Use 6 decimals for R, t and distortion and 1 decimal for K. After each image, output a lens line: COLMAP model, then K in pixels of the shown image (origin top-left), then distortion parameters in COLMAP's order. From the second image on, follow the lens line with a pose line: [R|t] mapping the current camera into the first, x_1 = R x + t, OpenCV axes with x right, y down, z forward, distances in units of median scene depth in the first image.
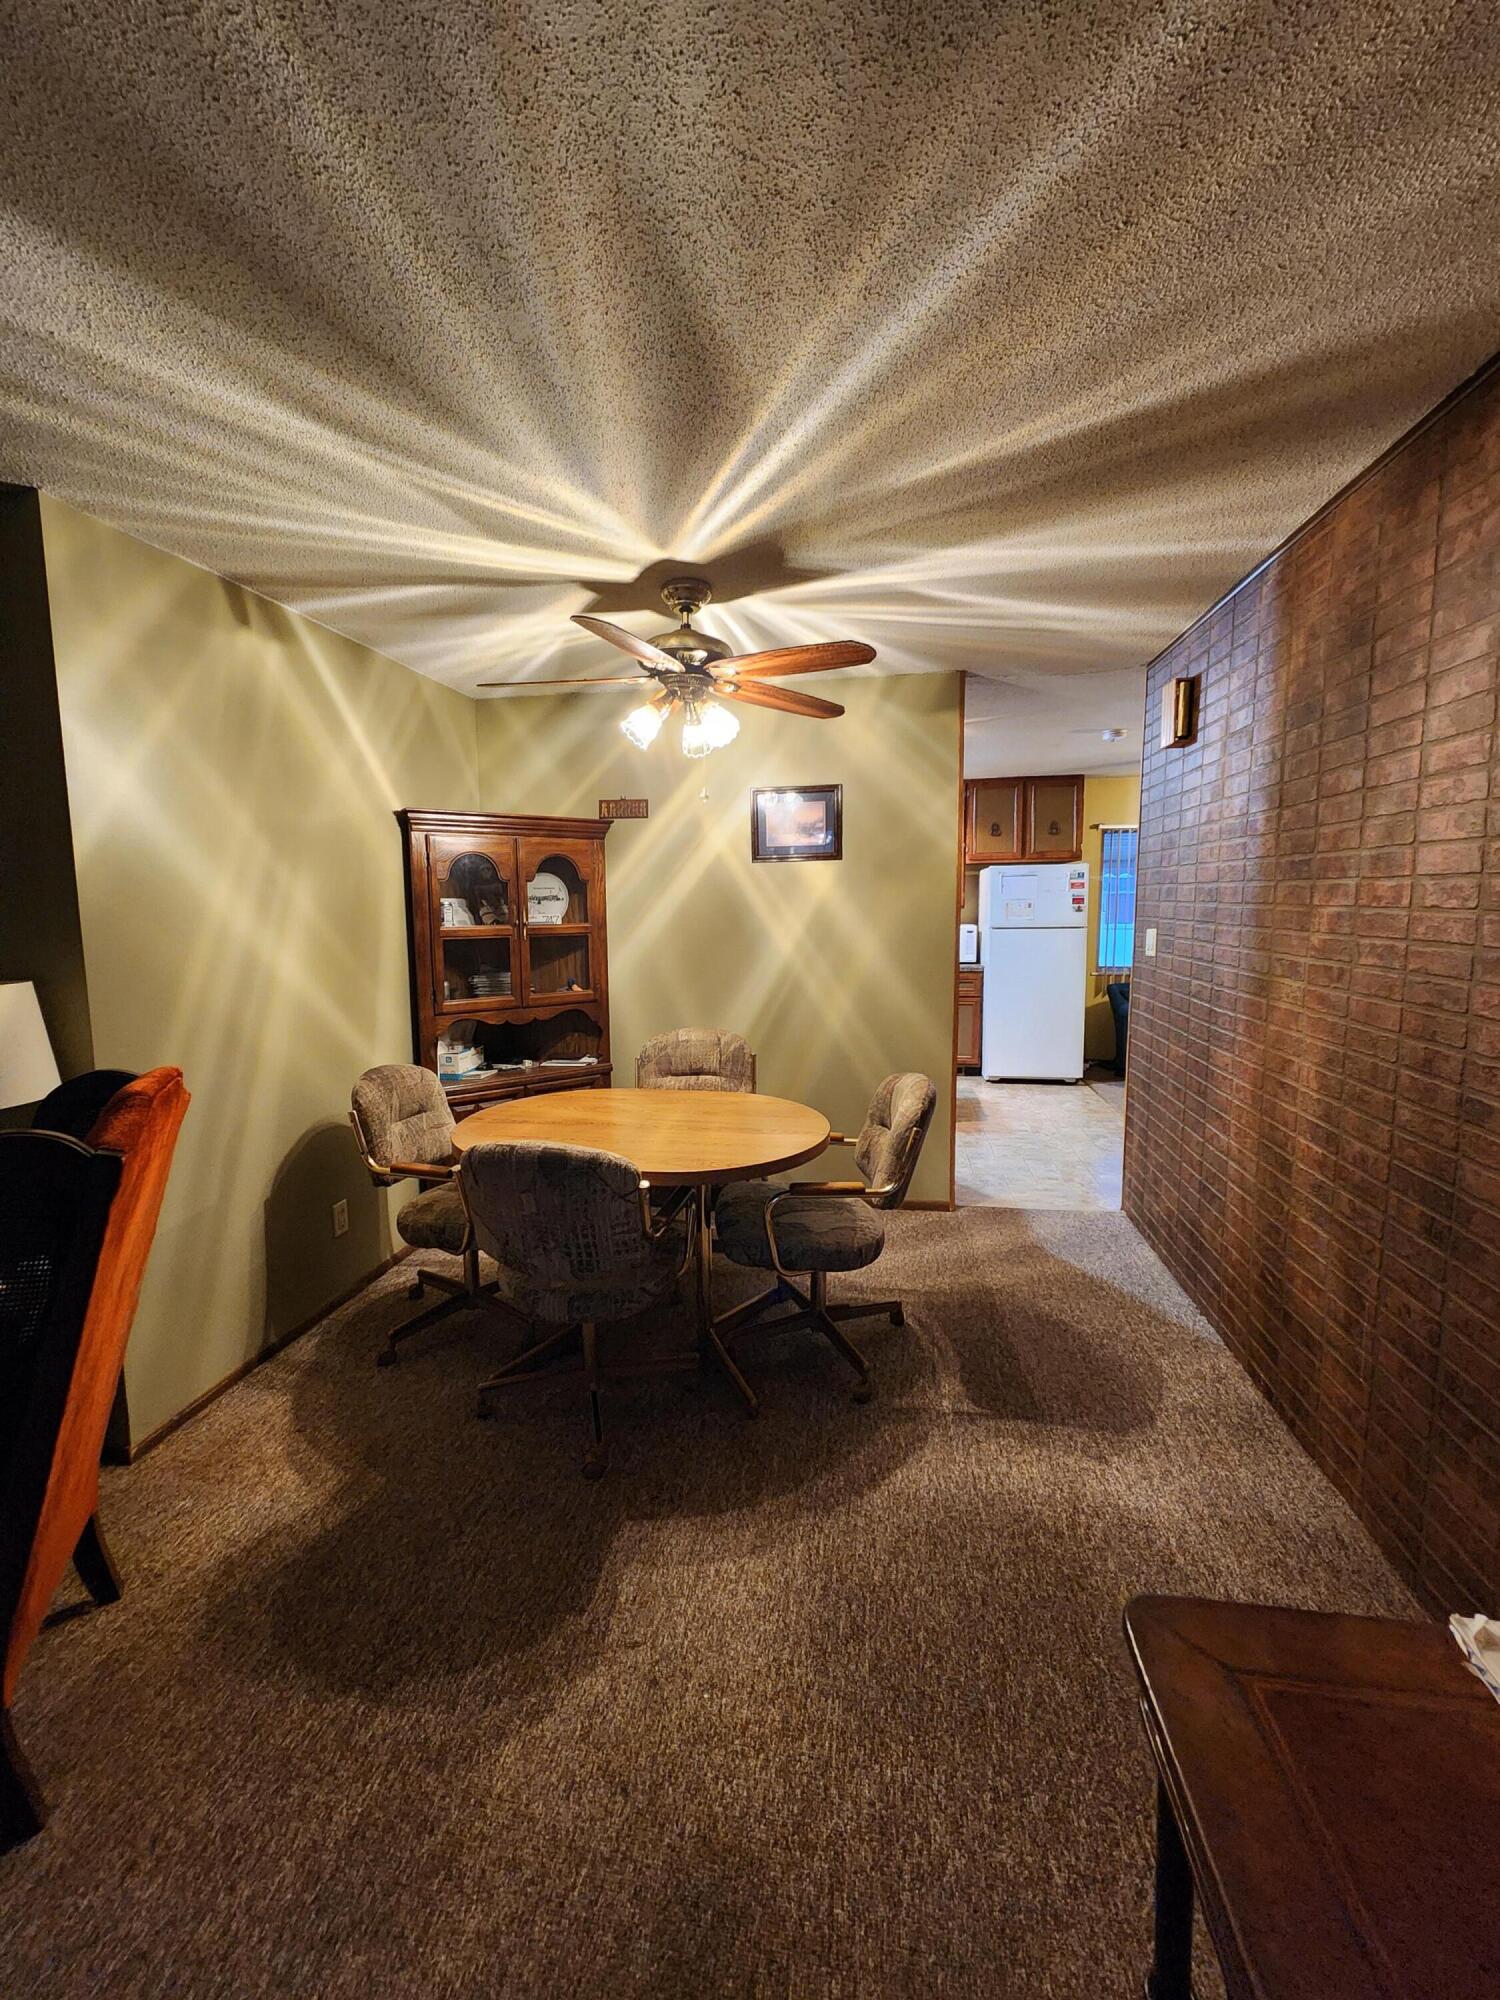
lens RADIAL K [[823.2, 0, 750.2], [0, 823.2, 990.0], [0, 0, 1]] dist [0.001363, 0.000065]
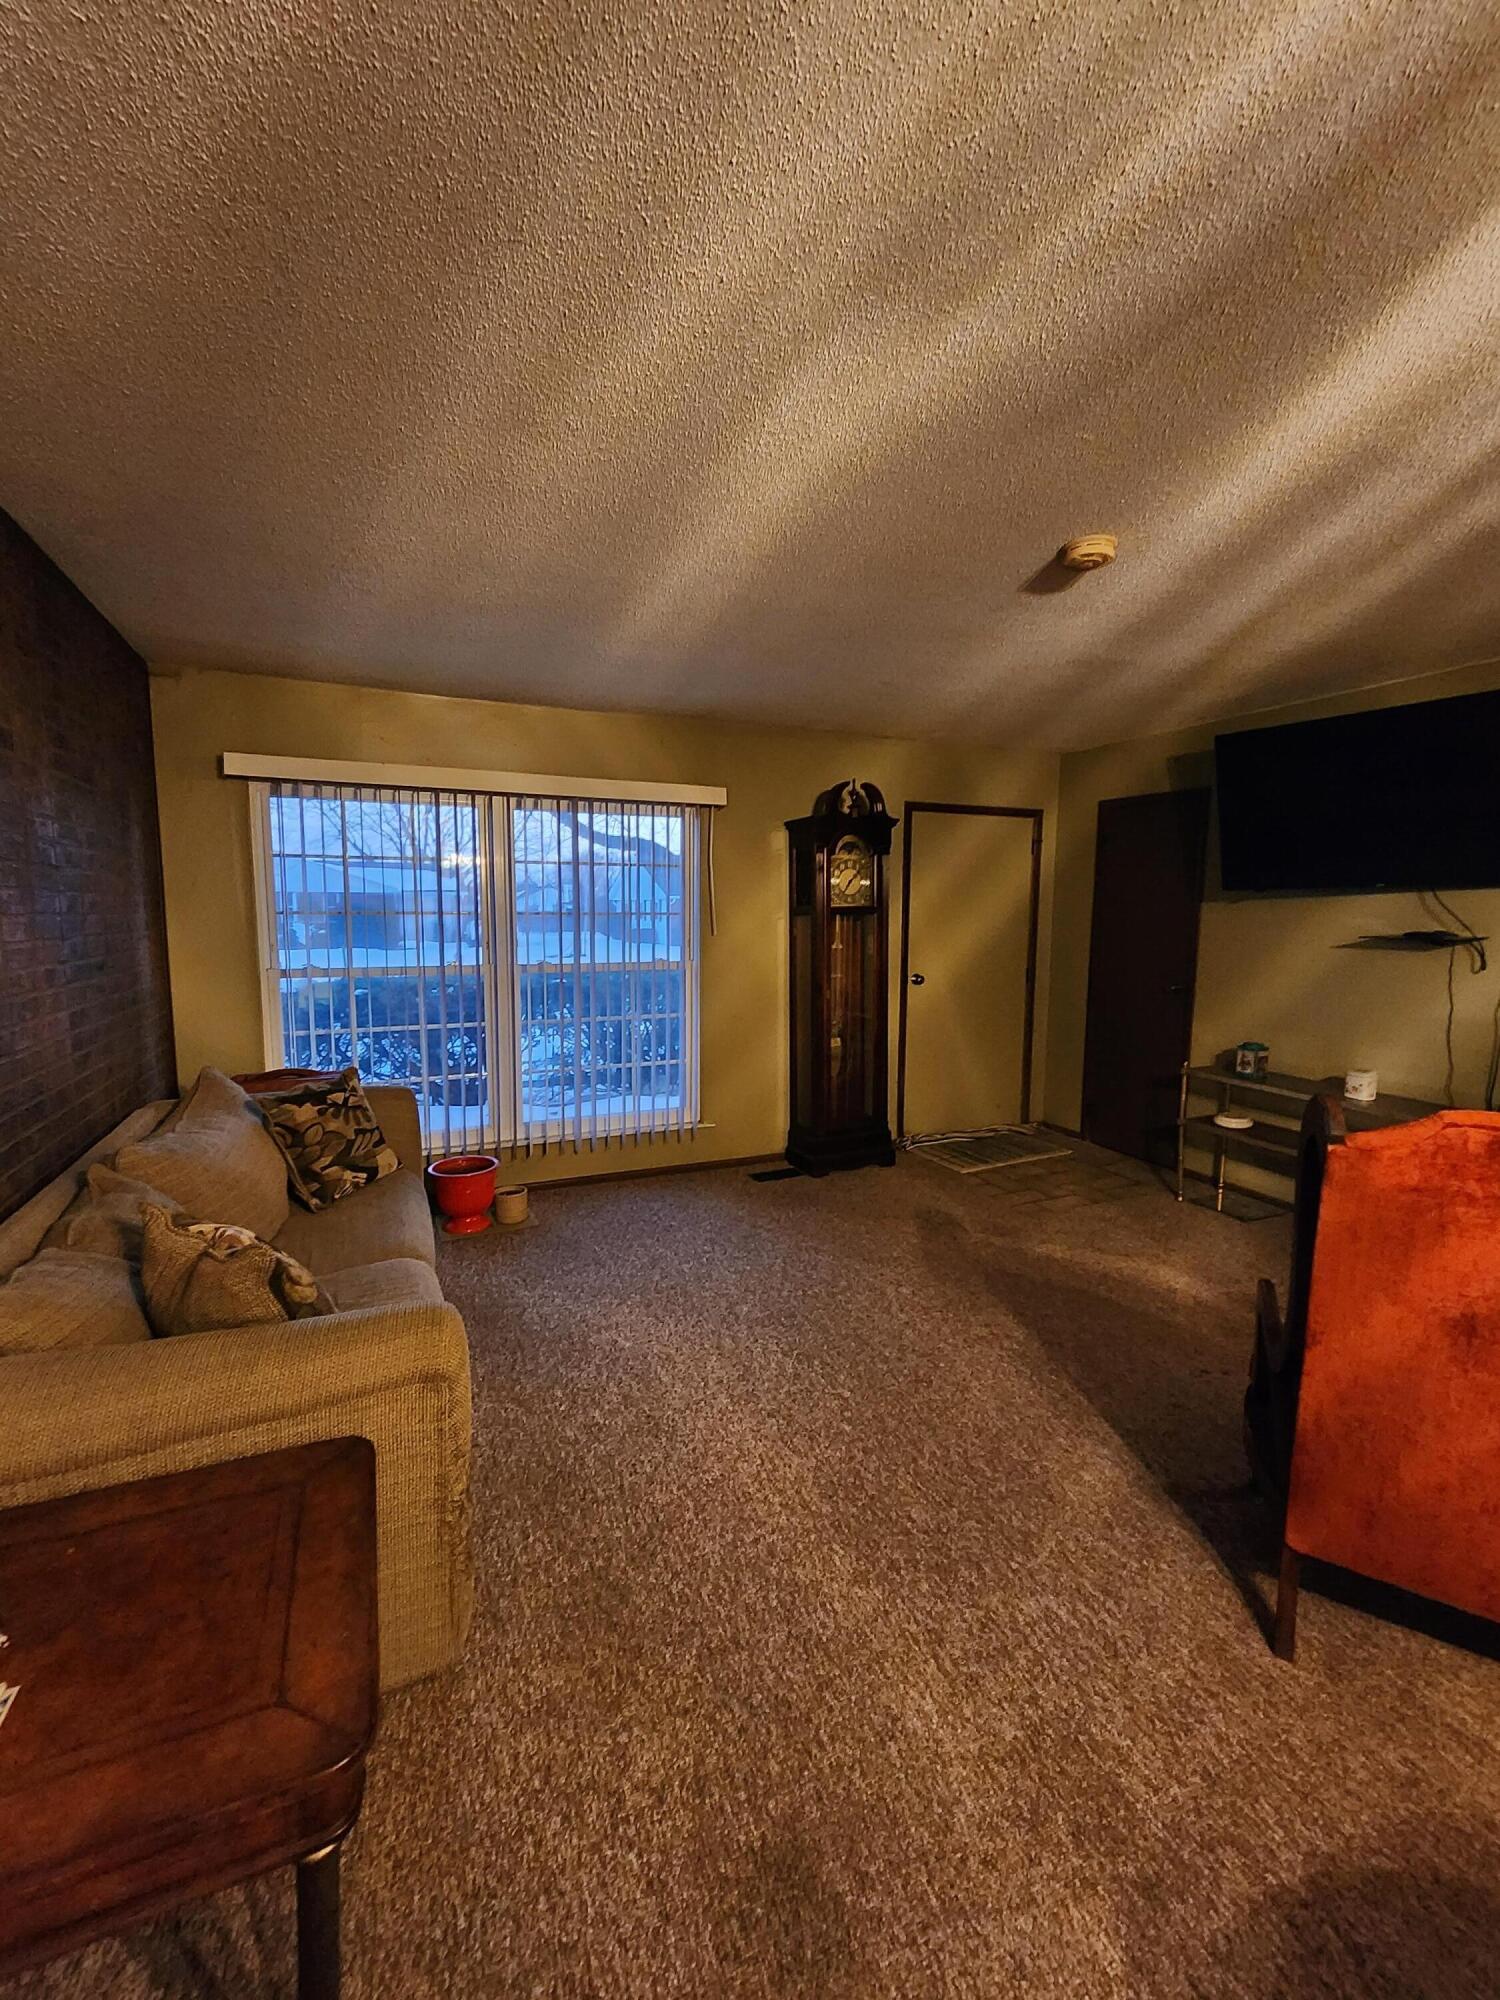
lens RADIAL K [[823.2, 0, 747.9], [0, 823.2, 1000.5], [0, 0, 1]] dist [0.001363, 0.000065]
pose [[-0.840924, 0.063579, -0.537405, 0.425082], [-0.061016, 0.975602, 0.210898, -0.164810], [0.537702, 0.210140, -0.816528, 1.391710]]
